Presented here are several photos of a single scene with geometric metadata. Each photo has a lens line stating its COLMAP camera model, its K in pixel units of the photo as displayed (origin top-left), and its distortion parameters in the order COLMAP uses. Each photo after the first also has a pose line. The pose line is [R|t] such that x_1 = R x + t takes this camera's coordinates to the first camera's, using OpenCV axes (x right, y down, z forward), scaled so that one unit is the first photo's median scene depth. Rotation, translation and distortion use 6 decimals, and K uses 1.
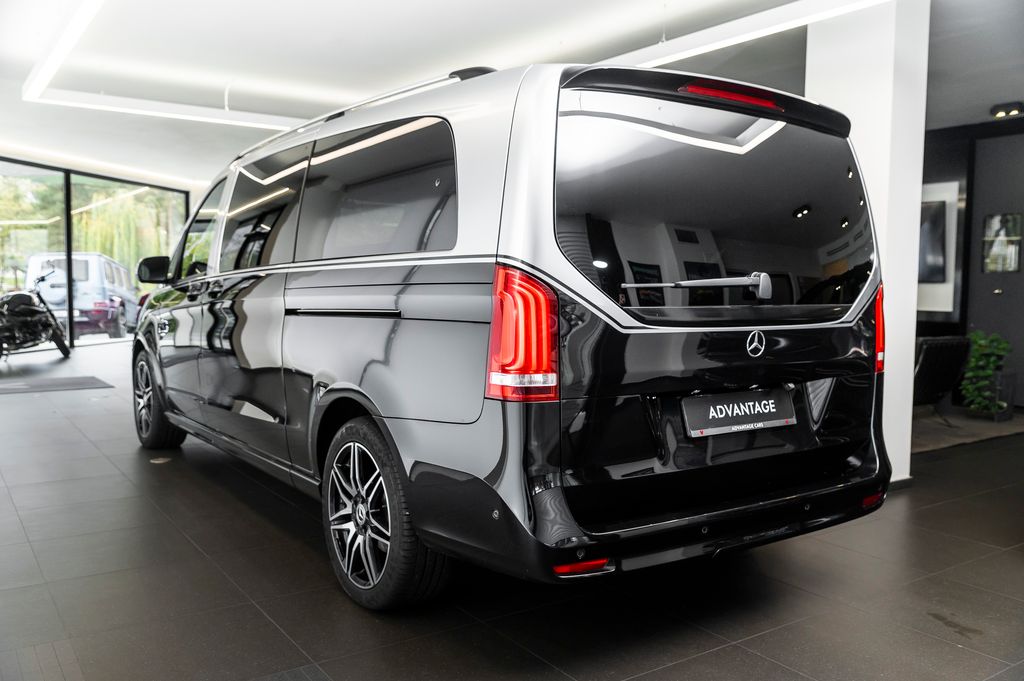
lens RADIAL K [[839.9, 0, 512.0], [0, 839.9, 340.5], [0, 0, 1]] dist [0.003157, 0.001366]
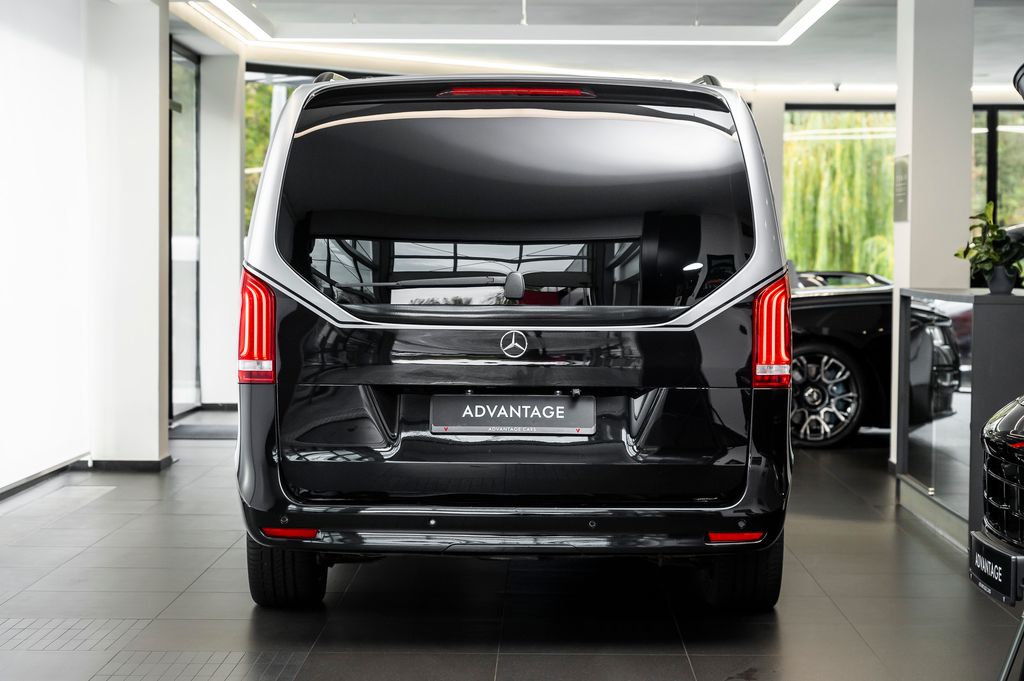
lens RADIAL K [[2086.1, 0, 512.0], [0, 2086.1, 340.5], [0, 0, 1]] dist [0.014377, 0.042734]
pose [[0.819855, 0.015364, -0.572366, 1.666770], [-0.036947, 0.998976, -0.026107, 0.063020], [0.571379, 0.042551, 0.819583, -0.988014]]
